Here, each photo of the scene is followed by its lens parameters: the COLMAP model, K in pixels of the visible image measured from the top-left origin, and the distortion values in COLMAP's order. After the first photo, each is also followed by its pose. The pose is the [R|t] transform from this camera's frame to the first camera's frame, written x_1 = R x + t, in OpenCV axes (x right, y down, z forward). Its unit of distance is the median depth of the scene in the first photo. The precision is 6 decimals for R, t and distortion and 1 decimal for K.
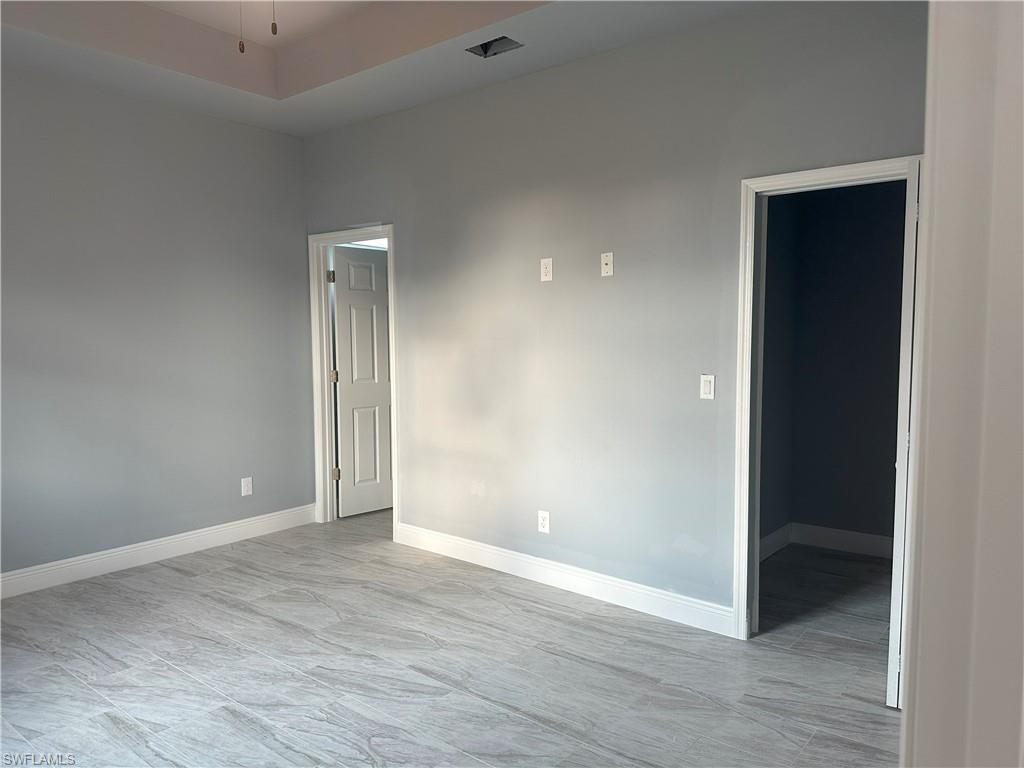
lens RADIAL K [[728.6, 0, 507.5], [0, 728.6, 378.8], [0, 0, 1]] dist [0.046767, -0.056358]
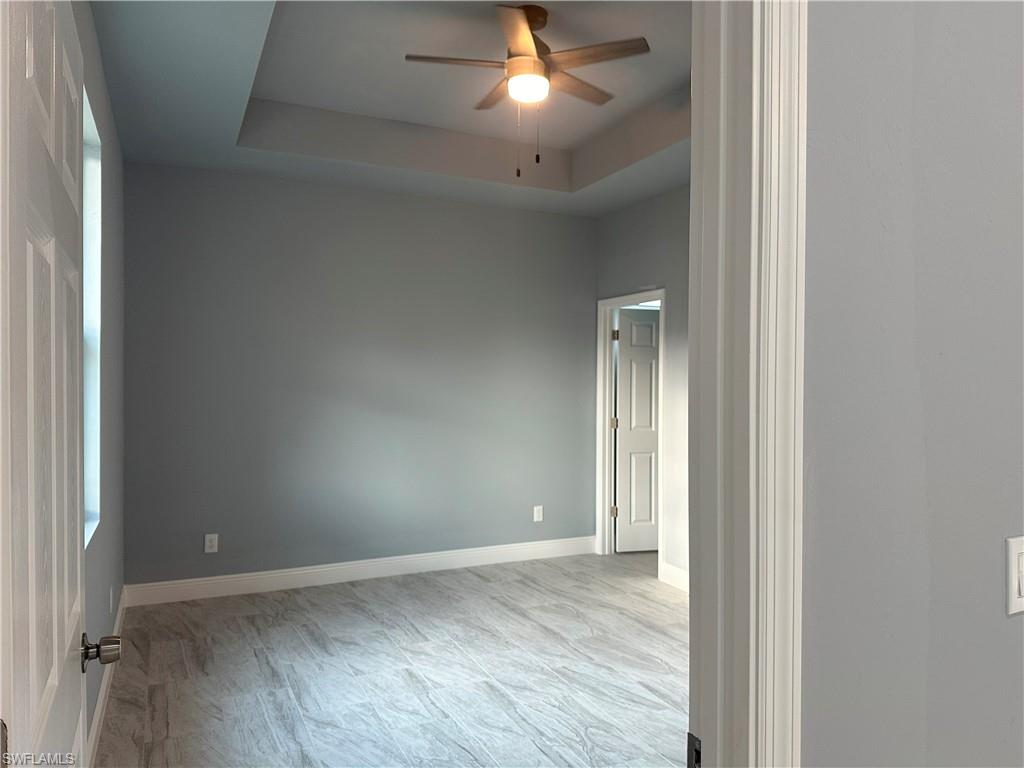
lens RADIAL K [[728.6, 0, 521.6], [0, 728.6, 373.7], [0, 0, 1]] dist [0.046767, -0.056358]
pose [[0.908395, 0.019111, -0.417675, 0.144507], [-0.050571, 0.996643, -0.064383, 0.000183], [0.415043, 0.079608, 0.906312, -0.119835]]
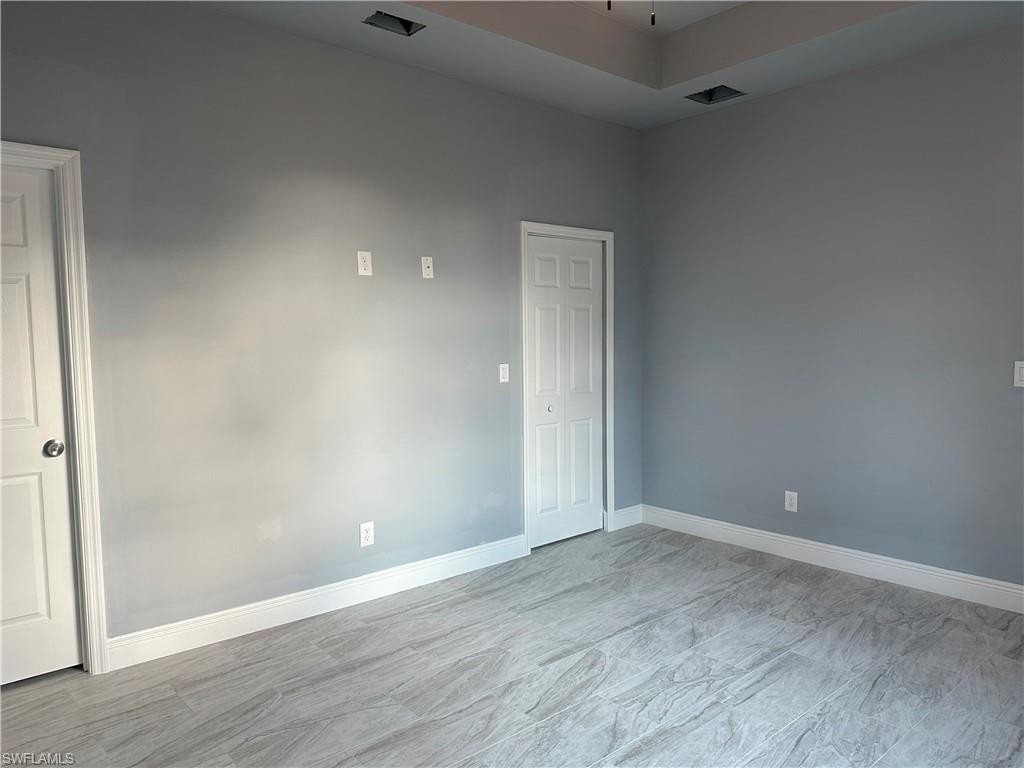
lens RADIAL K [[728.6, 0, 508.3], [0, 728.6, 386.1], [0, 0, 1]] dist [0.046767, -0.056358]
pose [[0.171634, -0.067816, 0.982824, -0.946152], [0.082299, 0.995128, 0.054293, -0.032405], [-0.981717, 0.071567, 0.176379, 0.738646]]
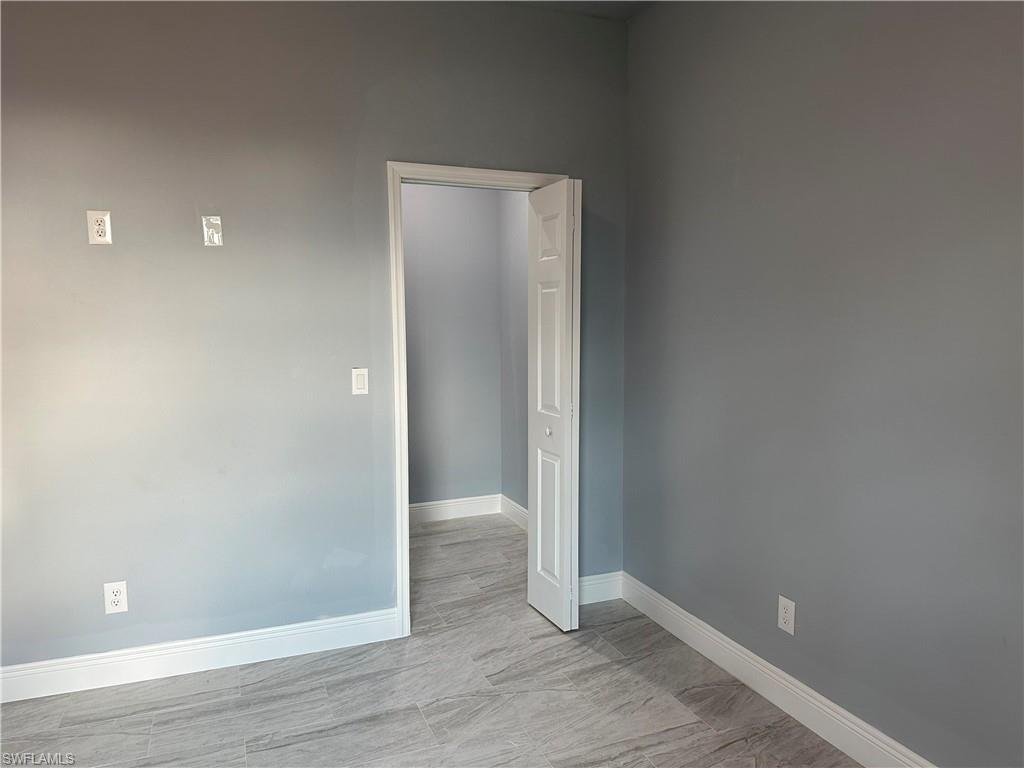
lens RADIAL K [[728.6, 0, 528.1], [0, 728.6, 403.7], [0, 0, 1]] dist [0.046767, -0.056358]
pose [[0.479954, -0.110225, 0.870342, -0.399750], [0.060841, 0.993869, 0.092318, -0.031016], [-0.875182, 0.008645, 0.483717, 0.367005]]
